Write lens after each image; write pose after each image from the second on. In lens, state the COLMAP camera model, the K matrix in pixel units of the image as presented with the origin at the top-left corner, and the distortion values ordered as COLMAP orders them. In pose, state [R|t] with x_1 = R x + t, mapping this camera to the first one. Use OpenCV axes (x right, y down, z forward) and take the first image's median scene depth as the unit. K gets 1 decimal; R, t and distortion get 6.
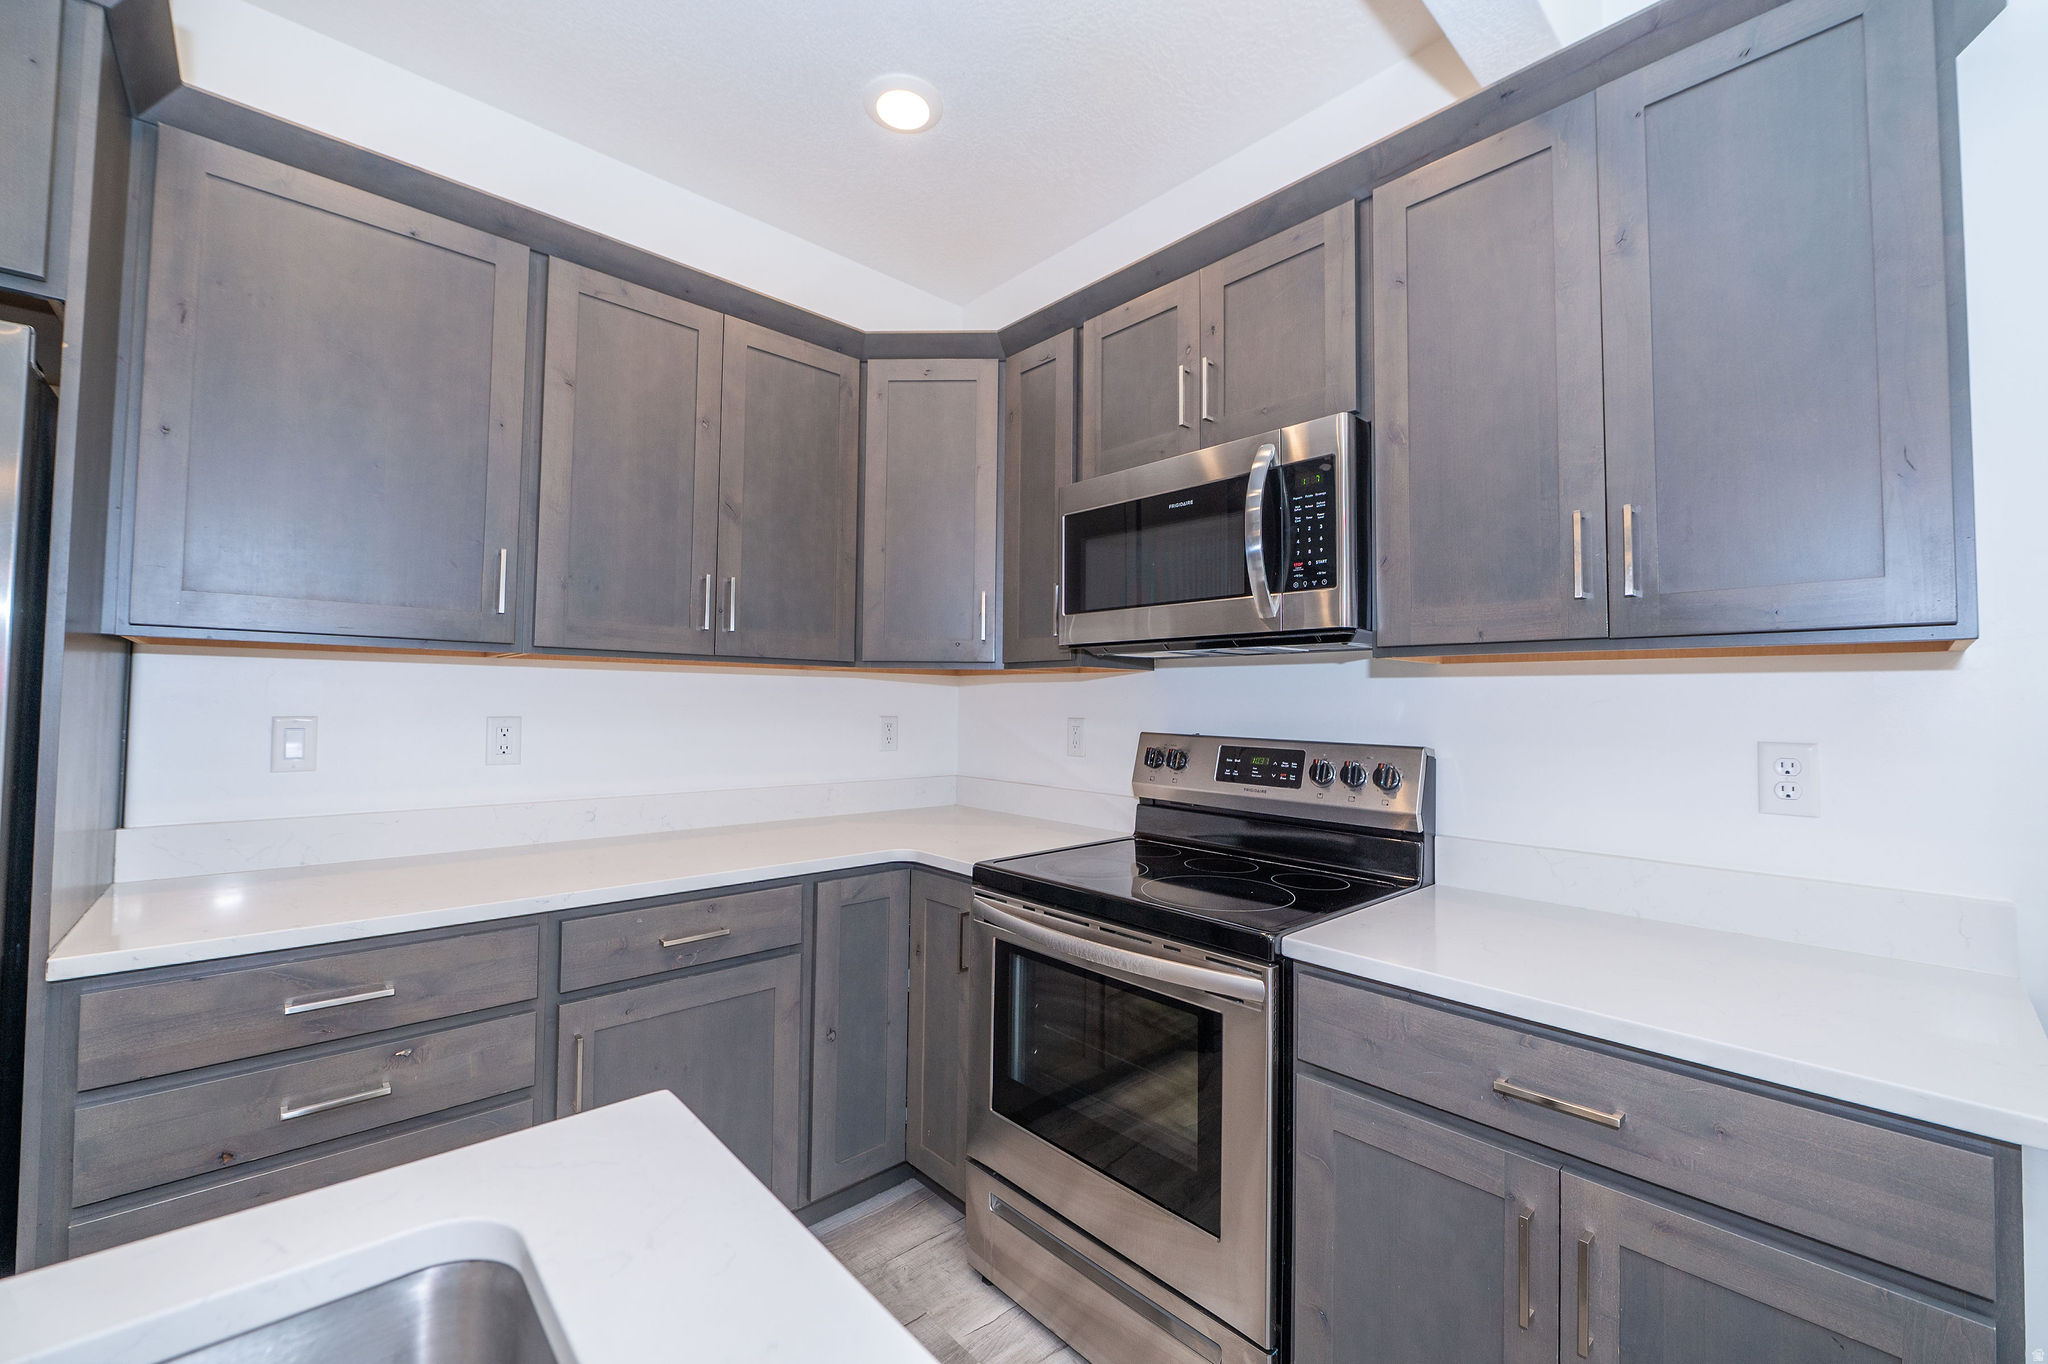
lens RADIAL K [[815.8, 0, 1022.9], [0, 815.8, 677.4], [0, 0, 1]] dist [-0.006249, -0.001859]
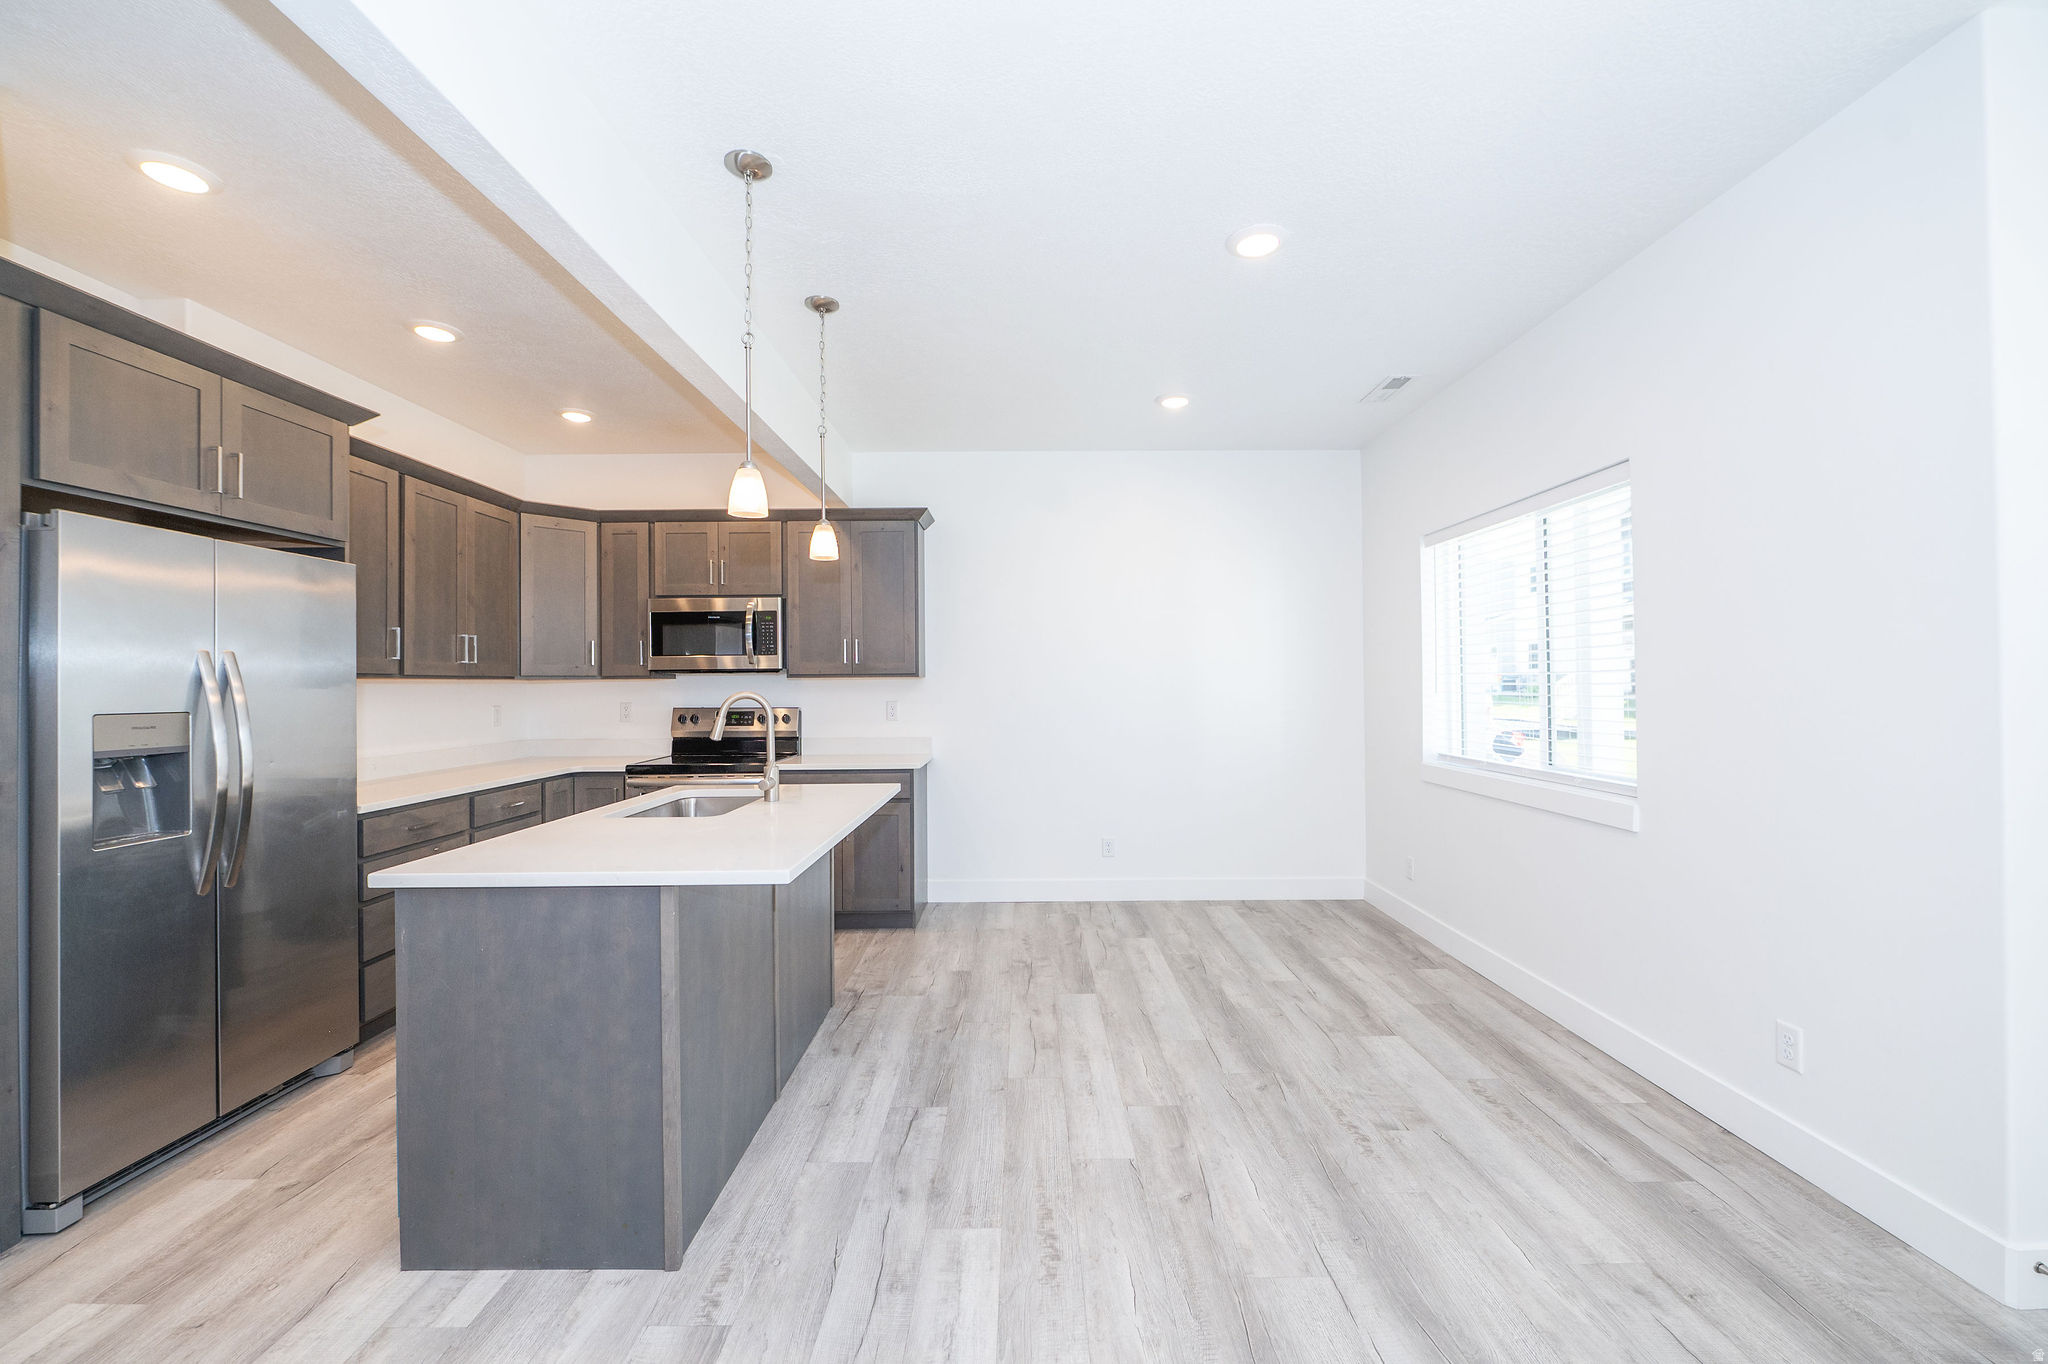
lens RADIAL K [[815.8, 0, 1034.9], [0, 815.8, 669.0], [0, 0, 1]] dist [-0.006249, -0.001859]
pose [[0.665047, -0.004638, 0.746787, -1.030377], [-0.005240, 0.999927, 0.010877, -0.079076], [-0.746783, -0.011147, 0.664974, -1.436007]]
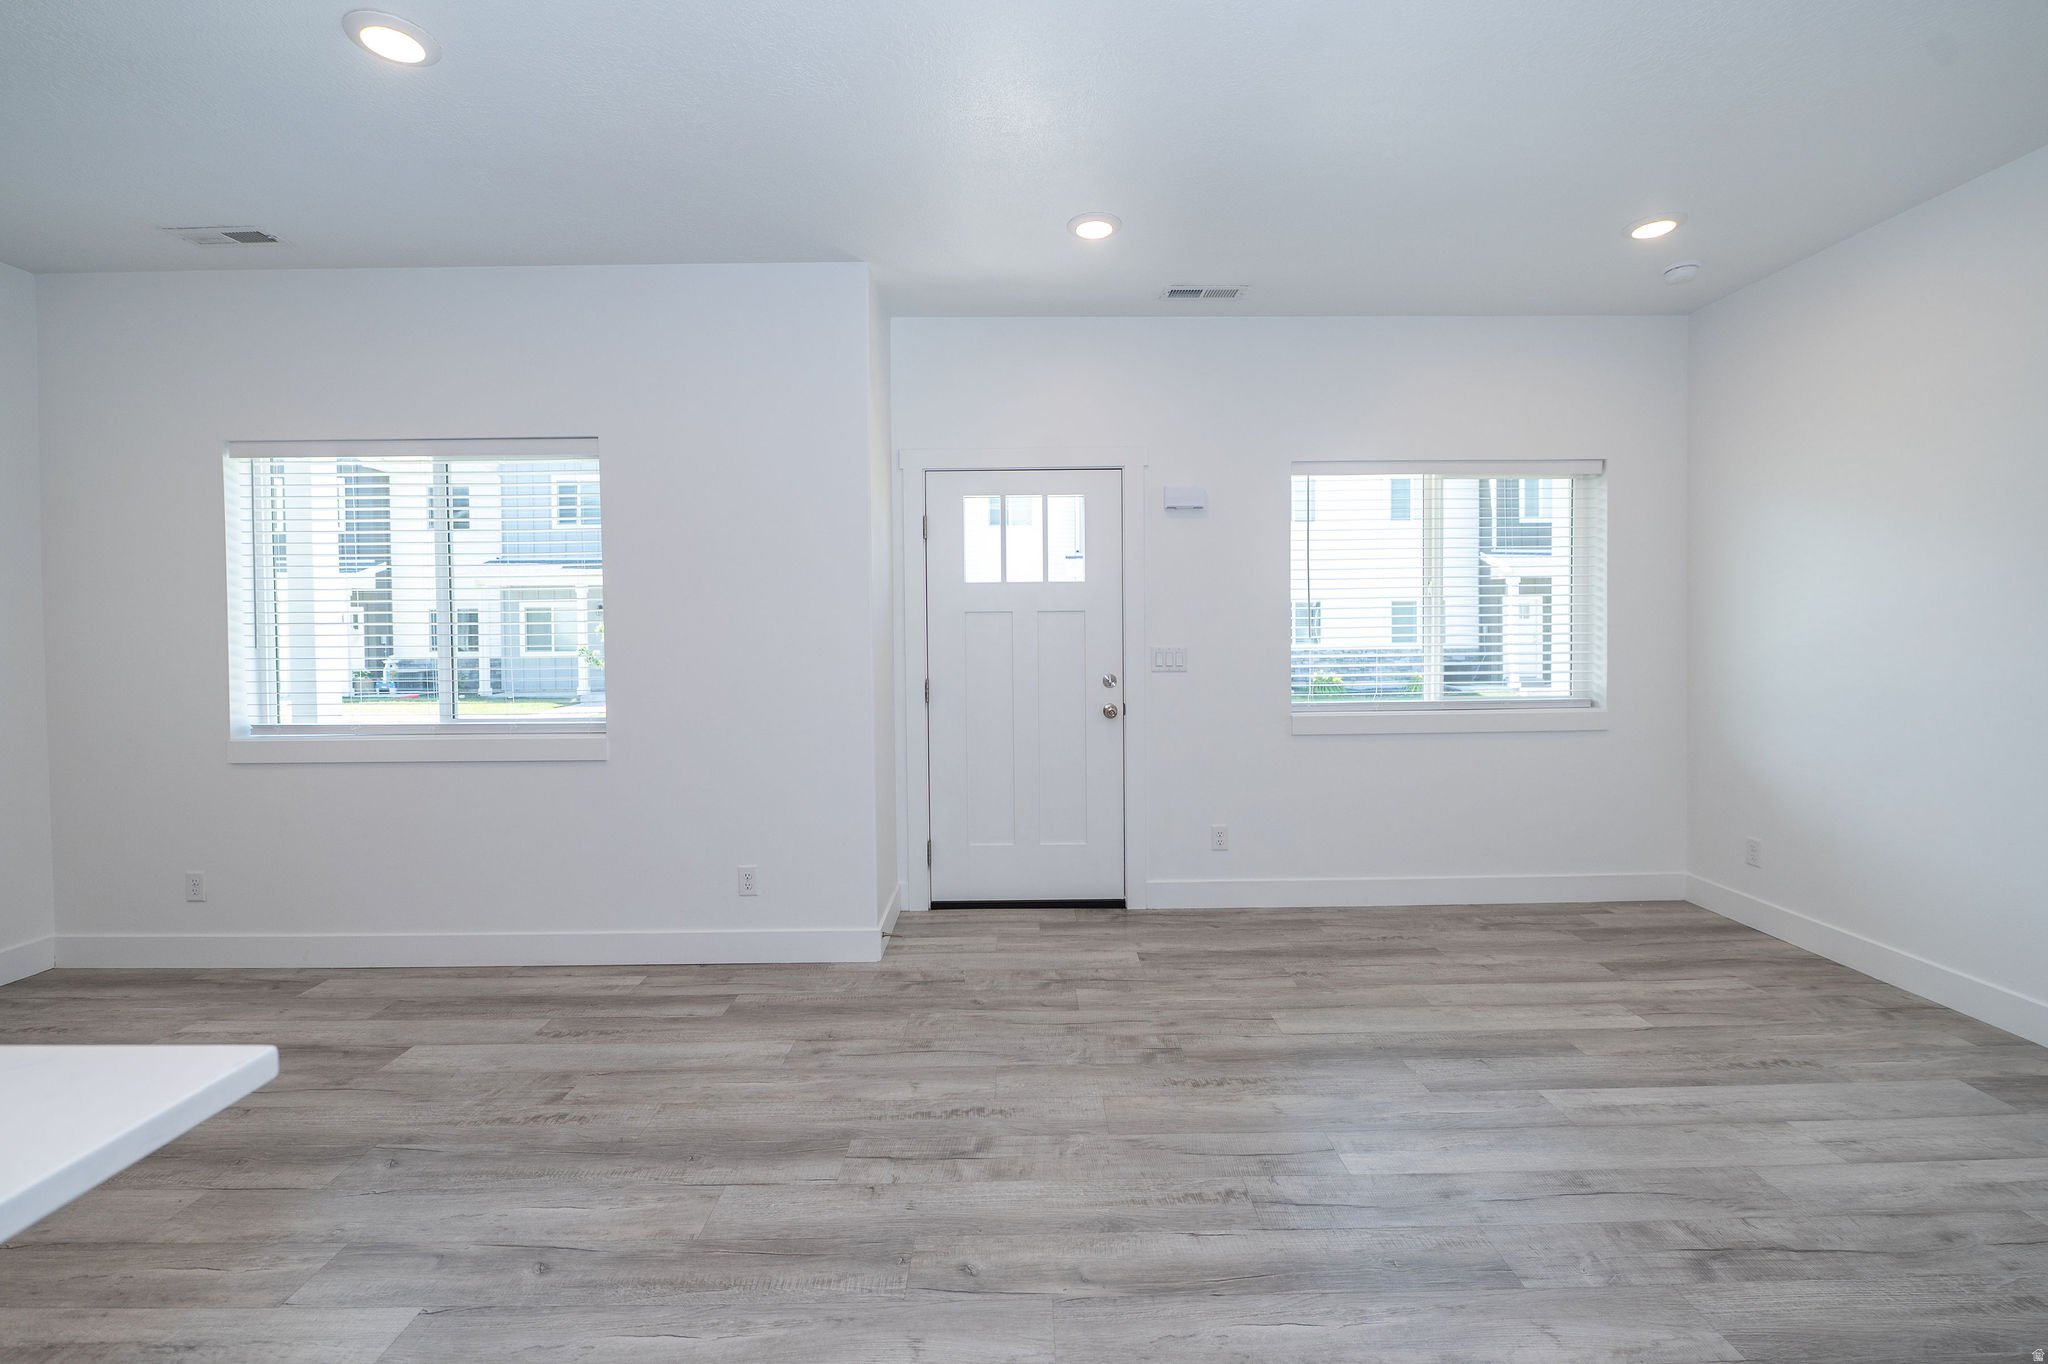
lens RADIAL K [[861.6, 0, 1020.3], [0, 861.6, 642.8], [0, 0, 1]] dist [-0.009570, -0.001151]
pose [[-0.739969, -0.014715, 0.672480, -1.069938], [-0.019974, 0.999800, -0.000101, -0.037068], [-0.672344, -0.013507, -0.740115, -0.486382]]
